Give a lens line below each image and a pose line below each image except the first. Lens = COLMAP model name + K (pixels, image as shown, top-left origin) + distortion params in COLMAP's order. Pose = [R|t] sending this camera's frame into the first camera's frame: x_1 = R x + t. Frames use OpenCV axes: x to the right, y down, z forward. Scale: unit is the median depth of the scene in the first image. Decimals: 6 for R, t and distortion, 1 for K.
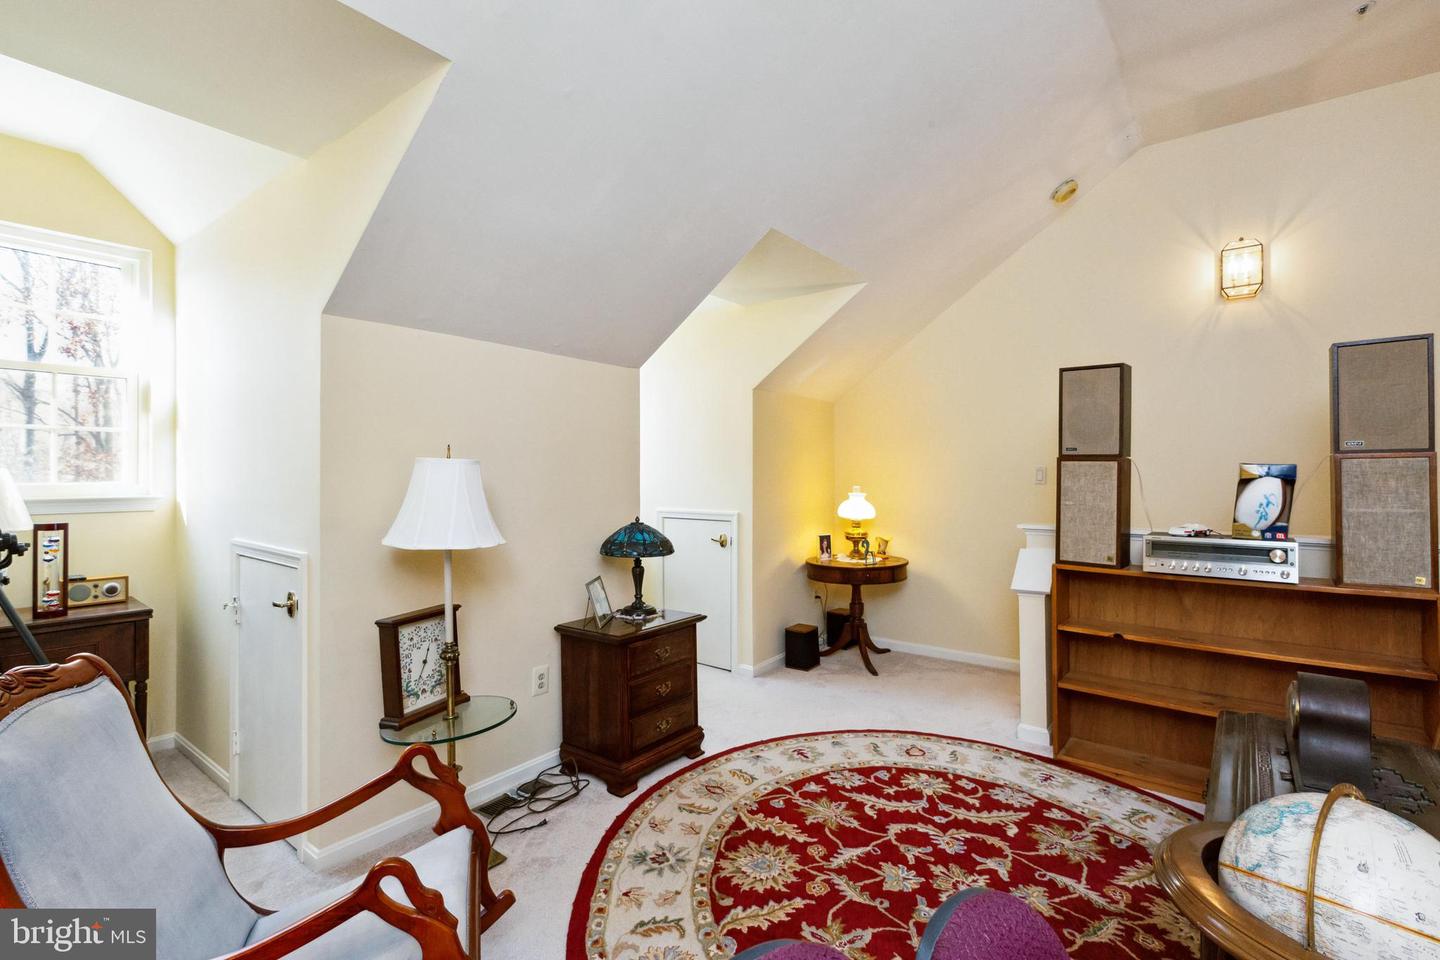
lens RADIAL K [[648.7, 0, 723.0], [0, 648.7, 477.5], [0, 0, 1]] dist [0.006340, -0.003609]
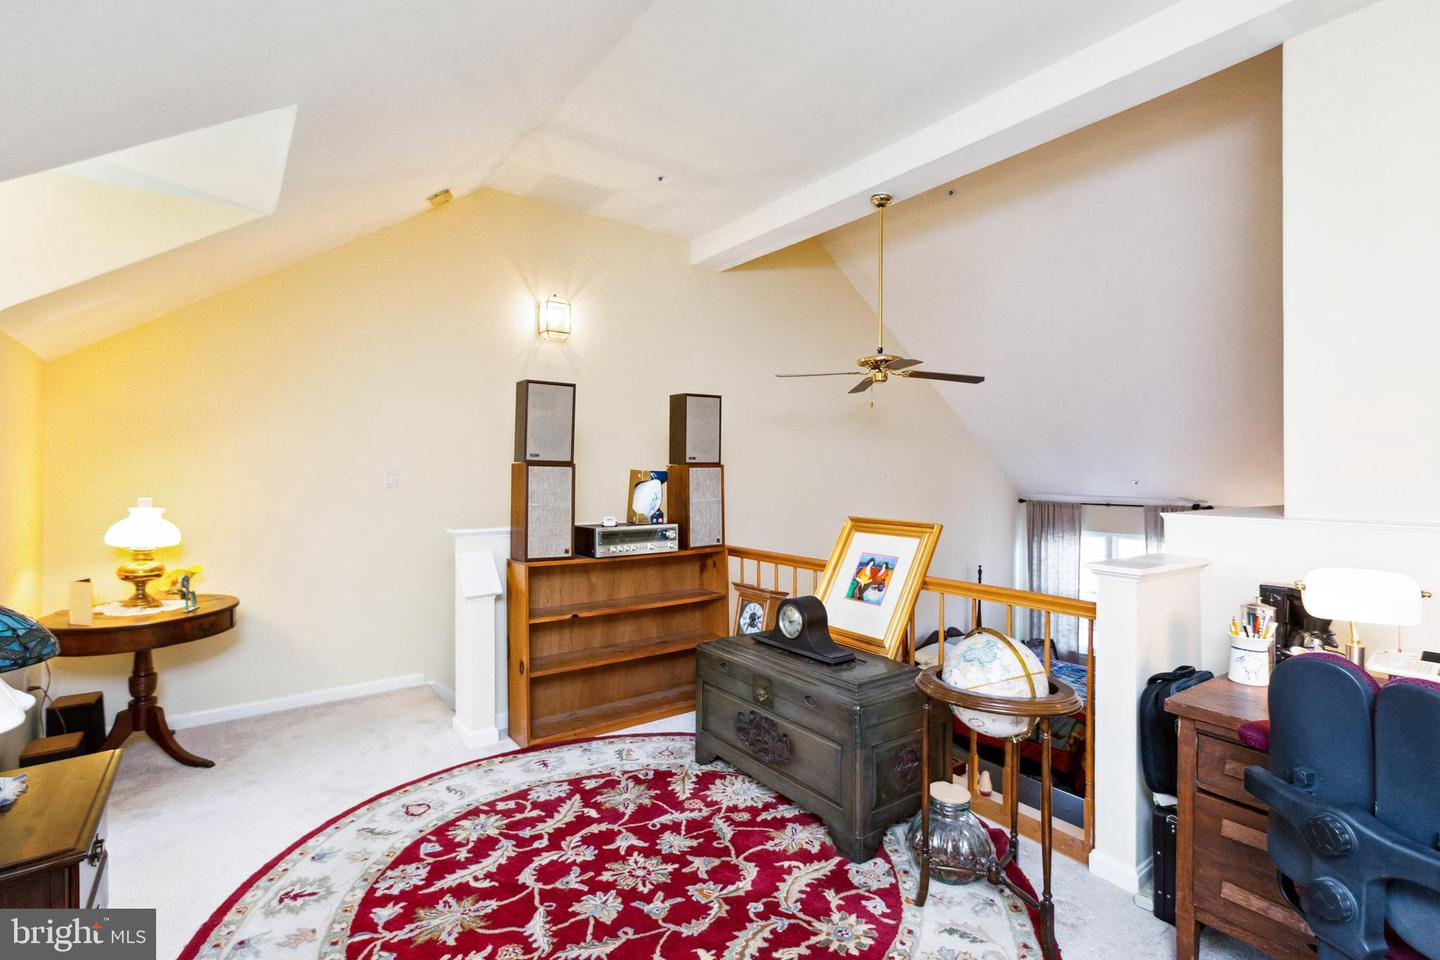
lens RADIAL K [[648.7, 0, 719.6], [0, 648.7, 471.1], [0, 0, 1]] dist [0.006340, -0.003609]
pose [[0.271999, 0.003899, 0.962290, -0.477675], [0.005695, 0.999968, -0.005662, -0.010650], [-0.962281, 0.007020, 0.271968, 0.454529]]
